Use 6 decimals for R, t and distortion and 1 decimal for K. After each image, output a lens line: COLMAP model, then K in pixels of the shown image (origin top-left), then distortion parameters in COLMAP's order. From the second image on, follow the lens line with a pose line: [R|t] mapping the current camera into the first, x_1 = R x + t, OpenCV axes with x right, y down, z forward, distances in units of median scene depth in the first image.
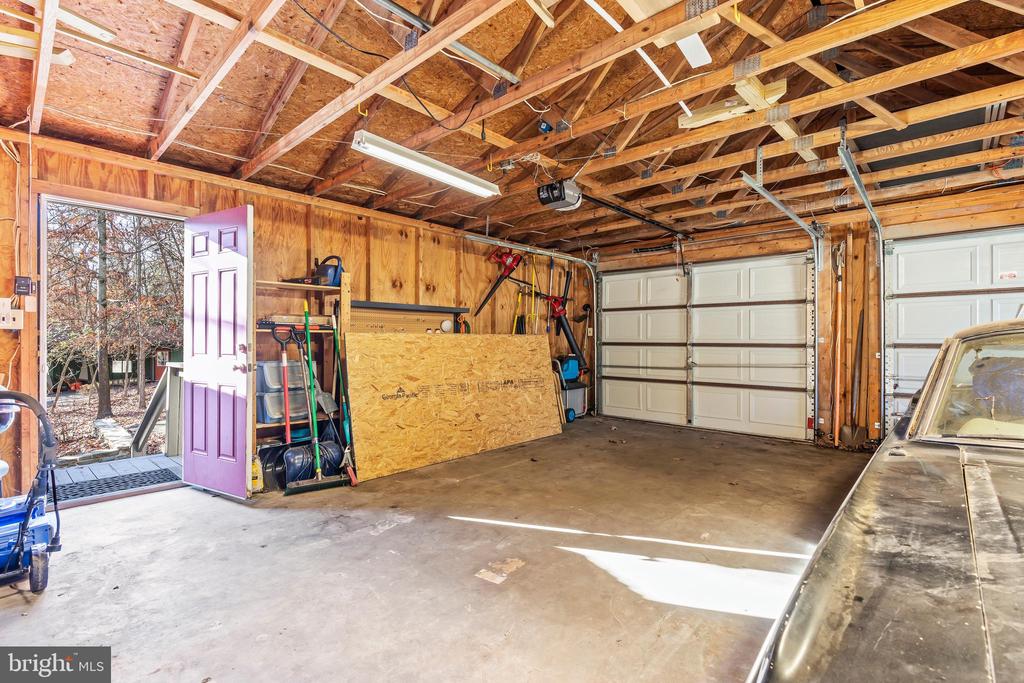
lens RADIAL K [[467.4, 0, 510.6], [0, 467.4, 340.2], [0, 0, 1]] dist [-0.008356, 0.002687]
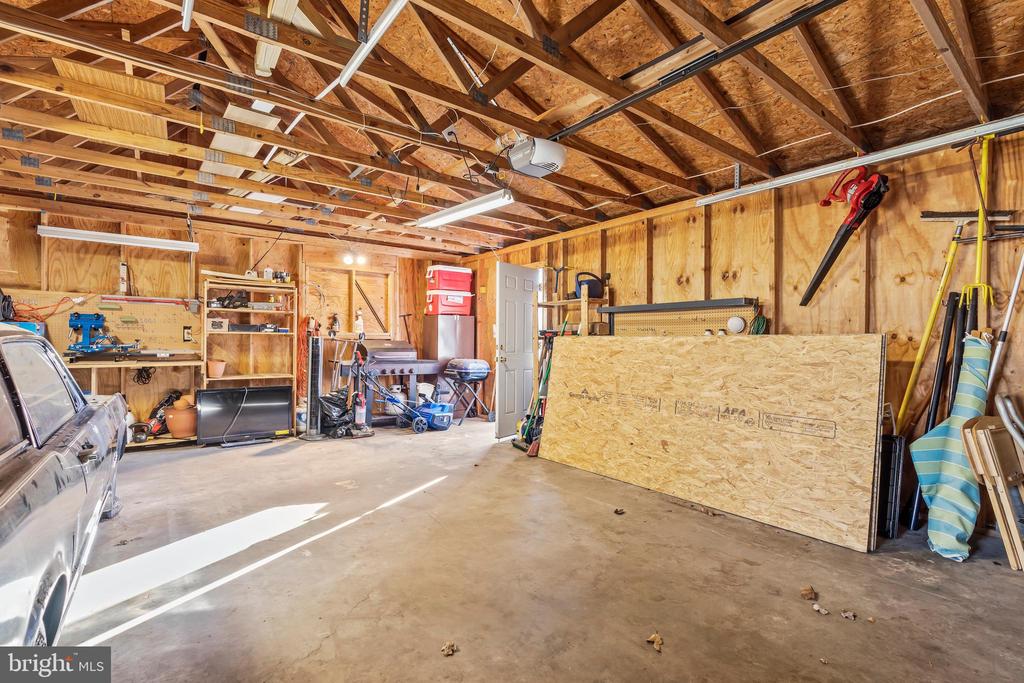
lens RADIAL K [[467.4, 0, 510.5], [0, 467.4, 343.7], [0, 0, 1]] dist [-0.008356, 0.002687]
pose [[-0.158566, 0.001300, -0.987348, 0.808729], [-0.005925, 0.999980, 0.002268, -0.000723], [0.987331, 0.006210, -0.158555, 0.985231]]
